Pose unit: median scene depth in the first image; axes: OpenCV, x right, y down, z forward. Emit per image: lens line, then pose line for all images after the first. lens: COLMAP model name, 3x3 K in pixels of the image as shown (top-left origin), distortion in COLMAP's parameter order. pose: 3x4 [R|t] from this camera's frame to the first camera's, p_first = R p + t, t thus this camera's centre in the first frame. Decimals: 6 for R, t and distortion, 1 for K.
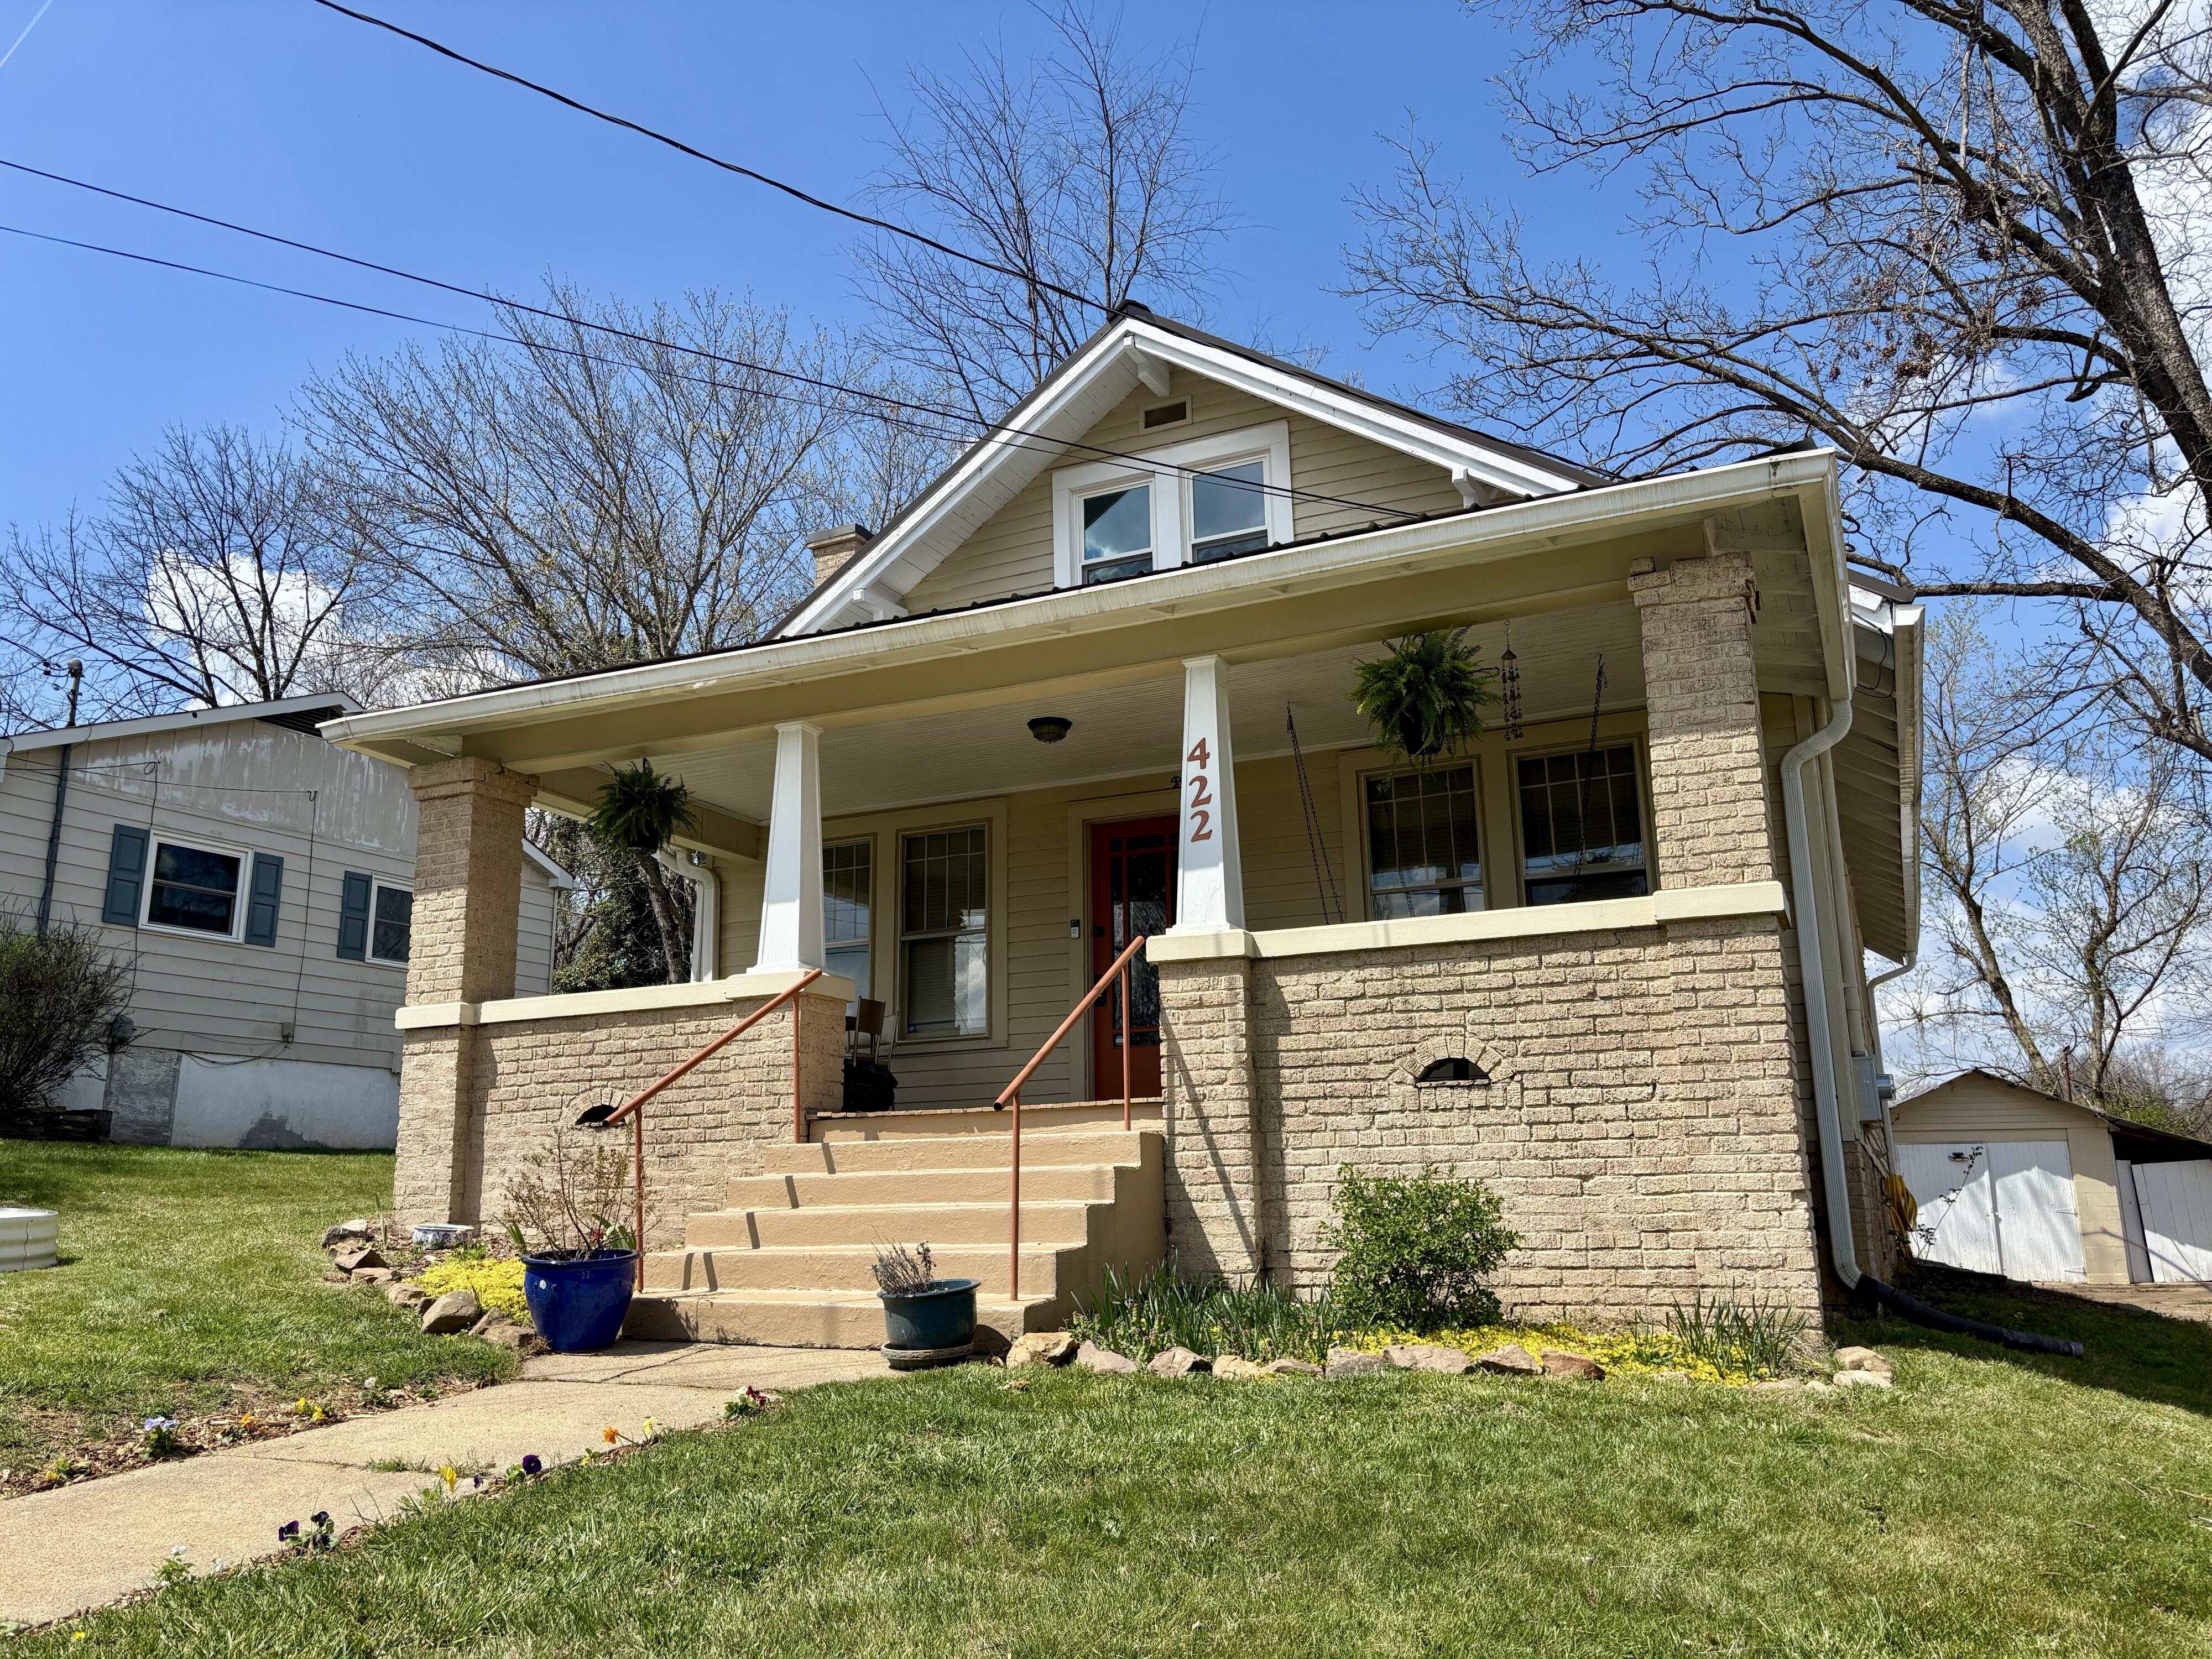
lens RADIAL K [[1686.3, 0, 1108.2], [0, 1686.3, 830.7], [0, 0, 1]] dist [0.004350, -0.011484]
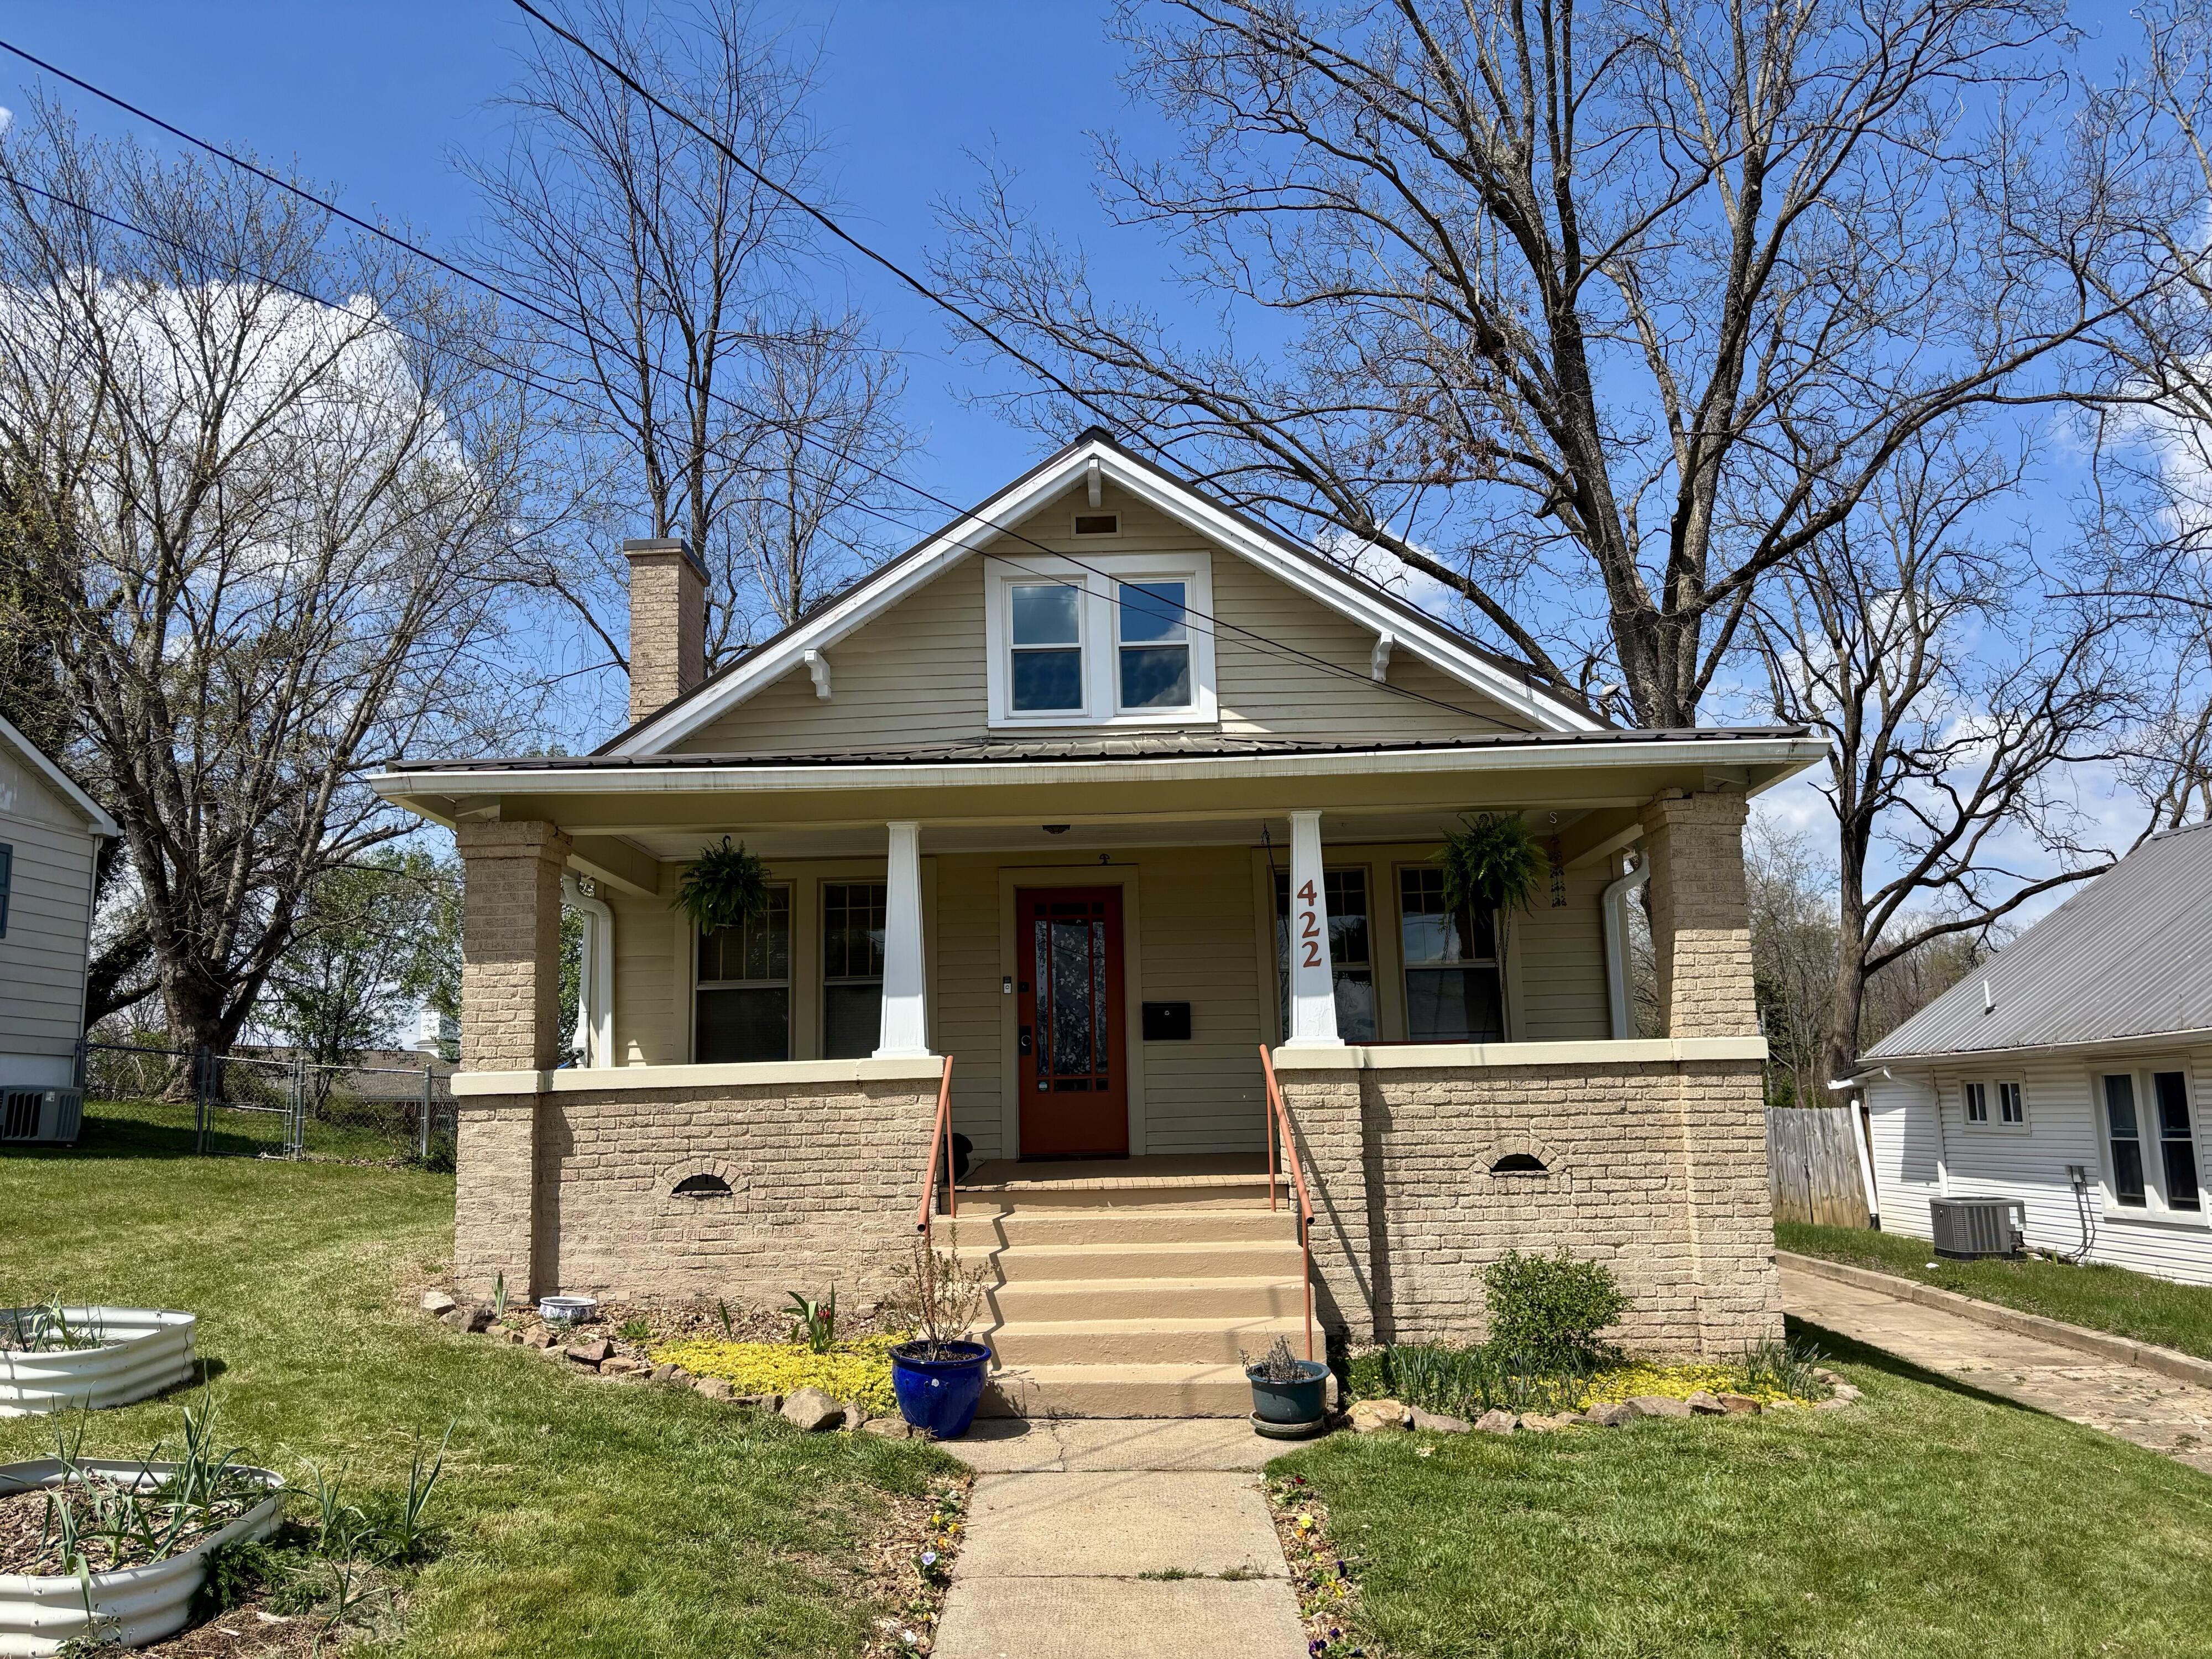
lens RADIAL K [[1686.3, 0, 1101.6], [0, 1686.3, 826.6], [0, 0, 1]] dist [0.004350, -0.011484]
pose [[0.912144, 0.063212, 0.404967, -0.606647], [-0.083734, 0.995937, 0.033145, -0.128070], [-0.401226, -0.064142, 0.913730, -0.050617]]
